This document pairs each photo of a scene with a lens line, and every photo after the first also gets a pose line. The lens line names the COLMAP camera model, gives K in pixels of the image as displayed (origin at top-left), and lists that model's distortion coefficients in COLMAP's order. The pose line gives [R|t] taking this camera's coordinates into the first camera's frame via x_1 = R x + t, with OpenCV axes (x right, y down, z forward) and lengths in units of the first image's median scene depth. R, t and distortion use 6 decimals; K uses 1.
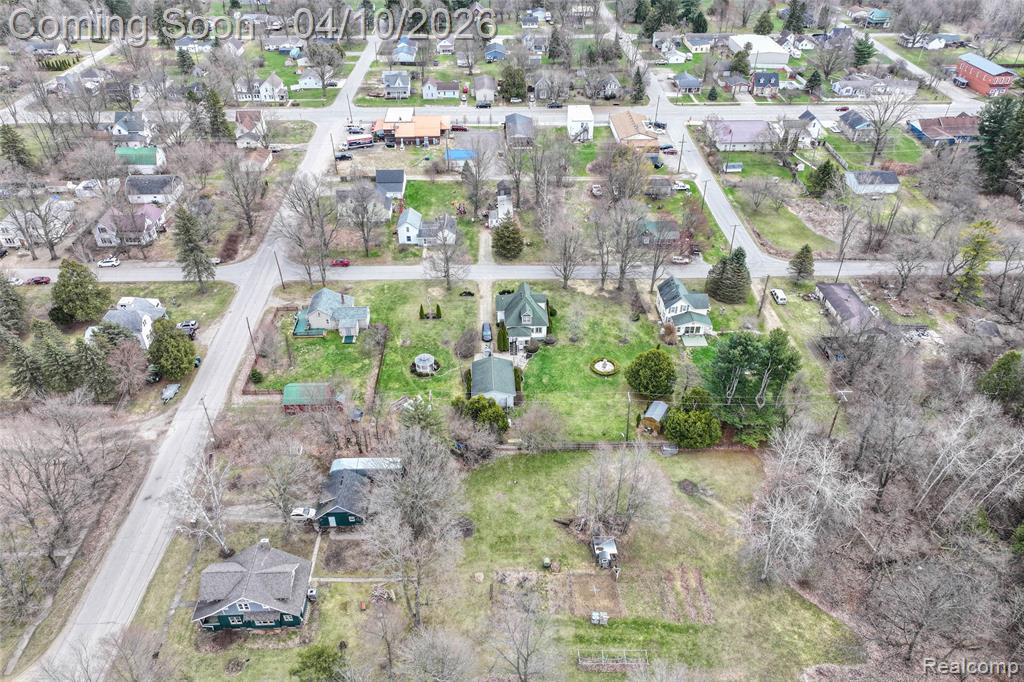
lens RADIAL K [[717.0, 0, 512.0], [0, 717.0, 341.0], [0, 0, 1]] dist [-0.000393, 0.010872]
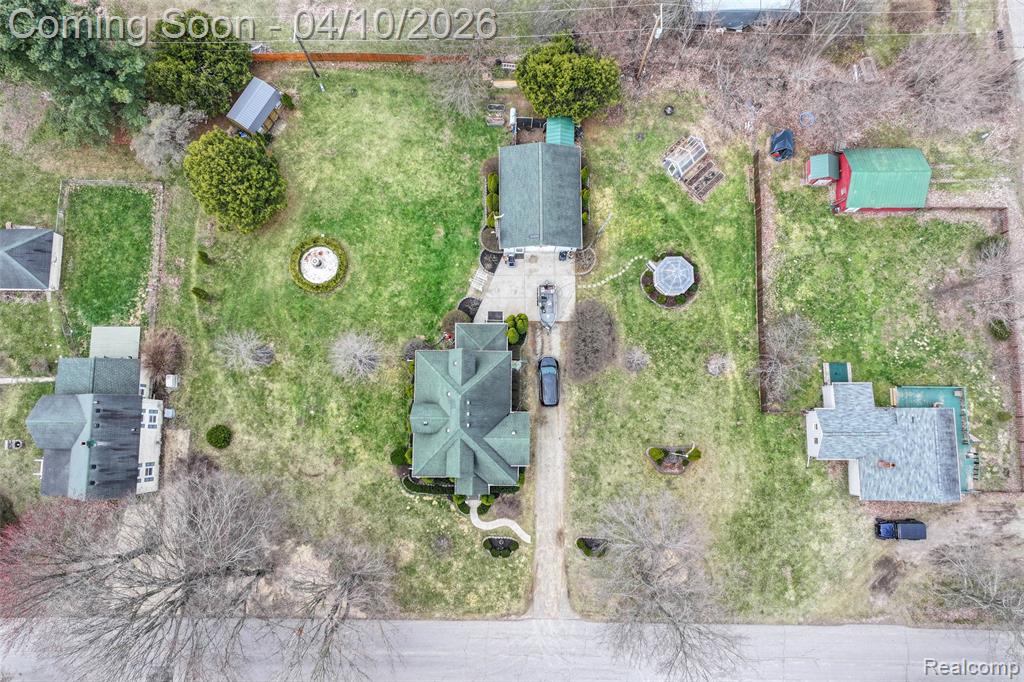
lens RADIAL K [[717.0, 0, 512.0], [0, 717.0, 341.0], [0, 0, 1]] dist [-0.000393, 0.010872]
pose [[-0.998947, -0.045859, -0.001120, -0.008958], [0.021219, -0.483580, 0.875043, -0.398072], [-0.040670, 0.874098, 0.484044, 0.730586]]
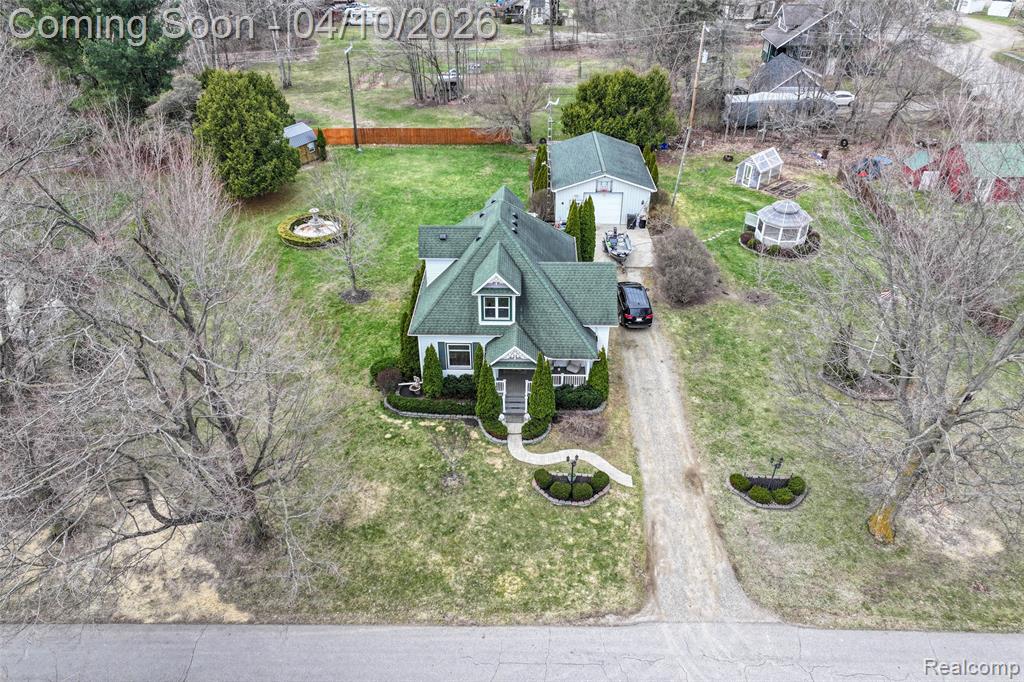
lens RADIAL K [[717.0, 0, 512.0], [0, 717.0, 341.0], [0, 0, 1]] dist [-0.000393, 0.010872]
pose [[-0.998045, -0.032692, 0.053265, -0.000784], [0.038919, 0.341752, 0.938984, -0.284673], [-0.048901, 0.939221, -0.339812, 1.090519]]
